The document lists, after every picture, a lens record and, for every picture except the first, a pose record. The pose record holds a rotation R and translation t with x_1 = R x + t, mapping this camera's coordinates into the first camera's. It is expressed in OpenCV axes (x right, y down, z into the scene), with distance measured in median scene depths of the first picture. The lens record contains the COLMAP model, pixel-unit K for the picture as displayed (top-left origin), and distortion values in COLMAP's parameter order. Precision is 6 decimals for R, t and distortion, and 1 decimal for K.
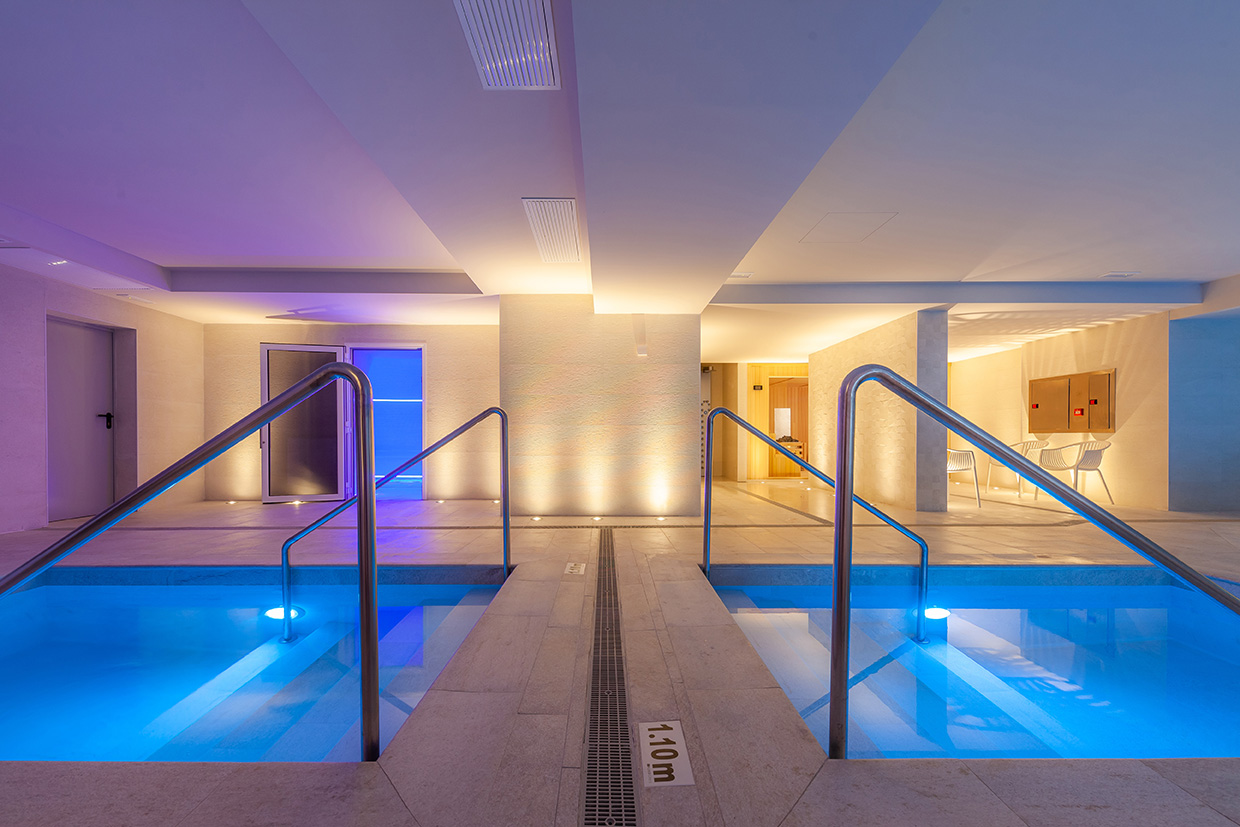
lens RADIAL K [[463.6, 0, 612.6], [0, 463.6, 443.0], [0, 0, 1]] dist [-0.000163, -0.000574]
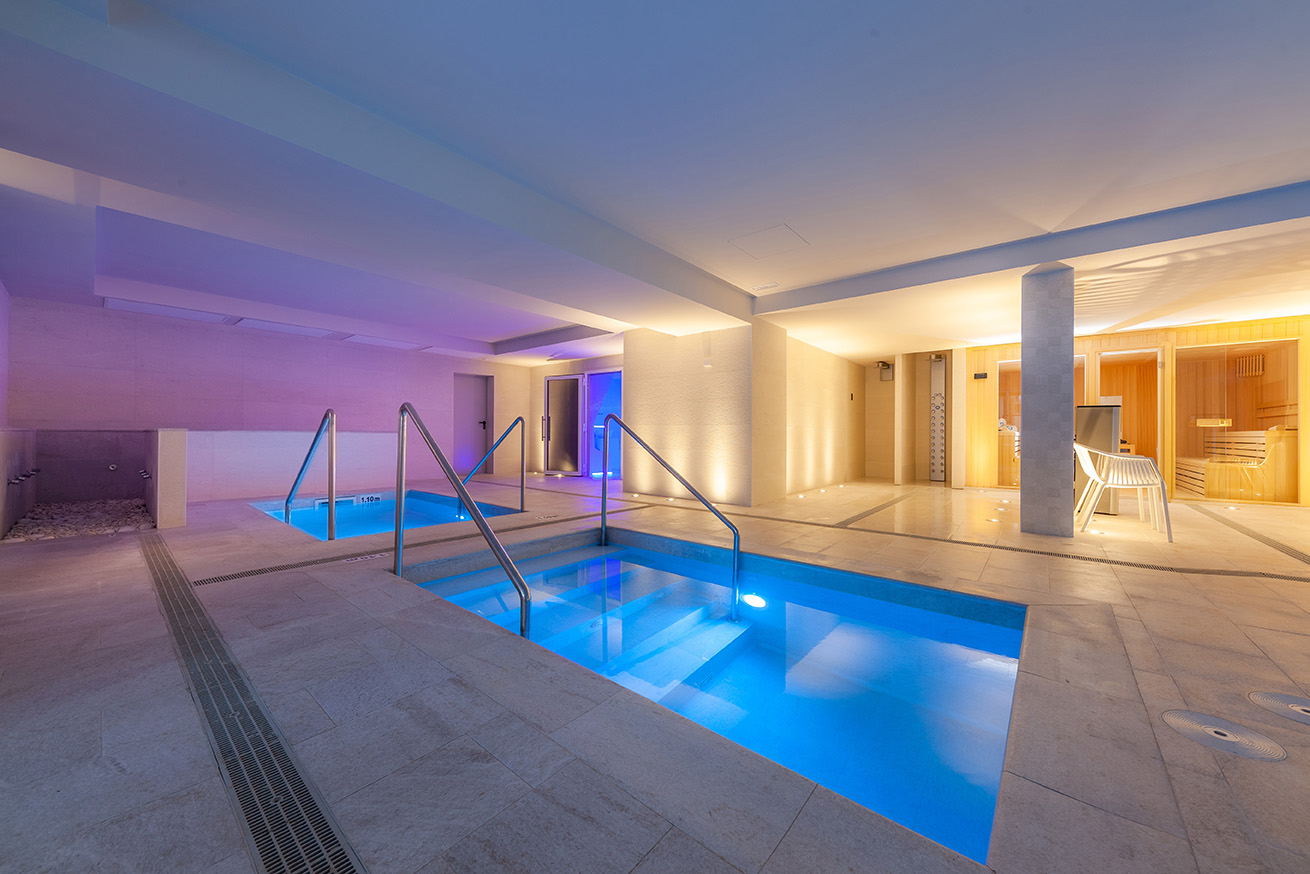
lens RADIAL K [[467.0, 0, 673.4], [0, 467.0, 433.0], [0, 0, 1]] dist [-0.000514, -0.000074]
pose [[0.775038, 0.002409, -0.631910, 0.698868], [-0.012863, 0.999846, -0.011965, -0.002363], [0.631784, 0.017402, 0.774949, 0.016322]]
